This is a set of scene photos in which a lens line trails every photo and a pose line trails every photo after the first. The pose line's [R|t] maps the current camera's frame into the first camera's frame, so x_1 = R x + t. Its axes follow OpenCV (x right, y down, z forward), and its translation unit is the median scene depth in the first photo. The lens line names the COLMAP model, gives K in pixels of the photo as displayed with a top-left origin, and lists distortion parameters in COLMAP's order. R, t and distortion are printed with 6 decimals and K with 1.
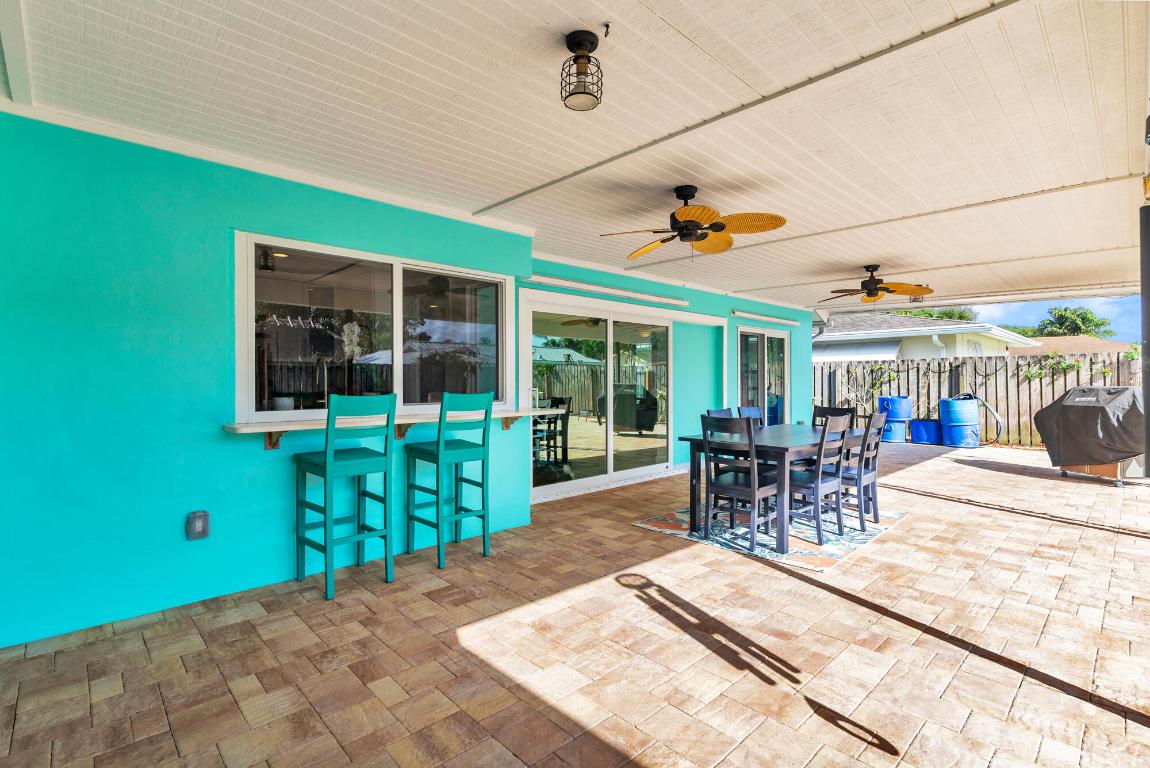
lens RADIAL K [[535.5, 0, 572.9], [0, 535.5, 382.1], [0, 0, 1]] dist [-0.000896, -0.000460]
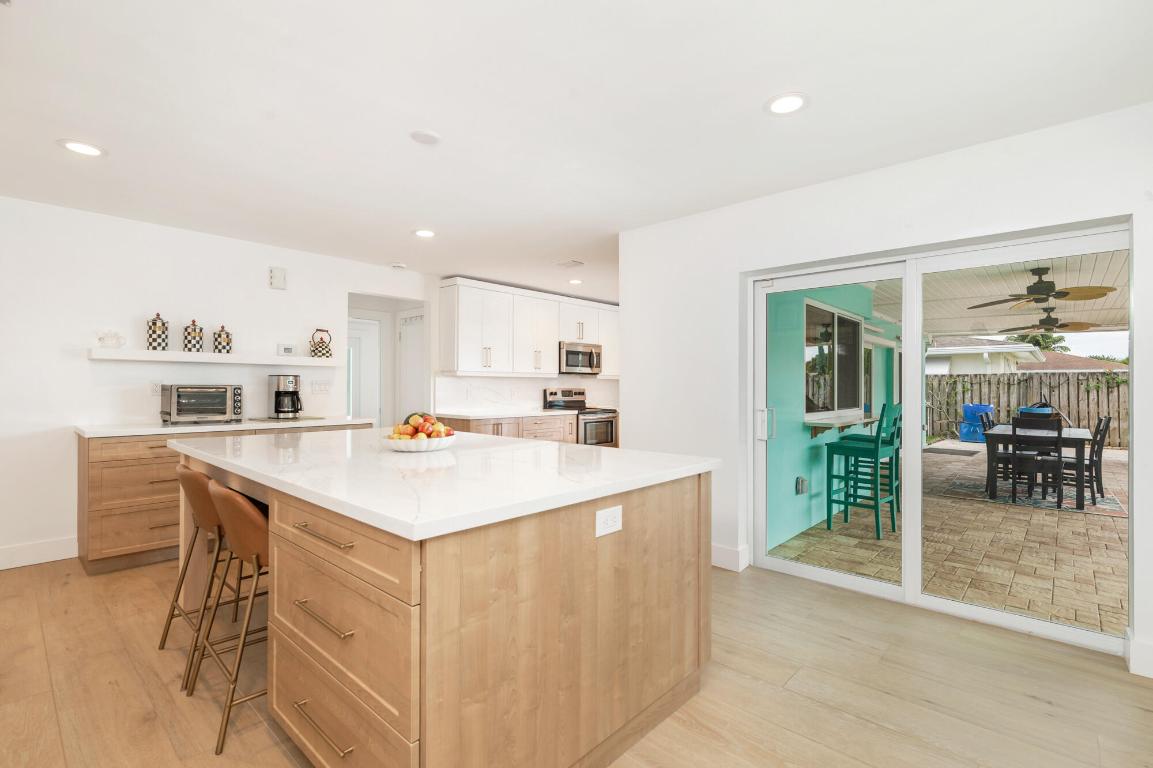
lens RADIAL K [[533.3, 0, 578.6], [0, 533.3, 382.3], [0, 0, 1]] dist [0.000231, 0.000587]
pose [[0.996888, 0.009158, 0.078298, -0.430426], [-0.008355, 0.999909, -0.010575, -0.003230], [-0.078388, 0.009888, 0.996874, -0.147834]]
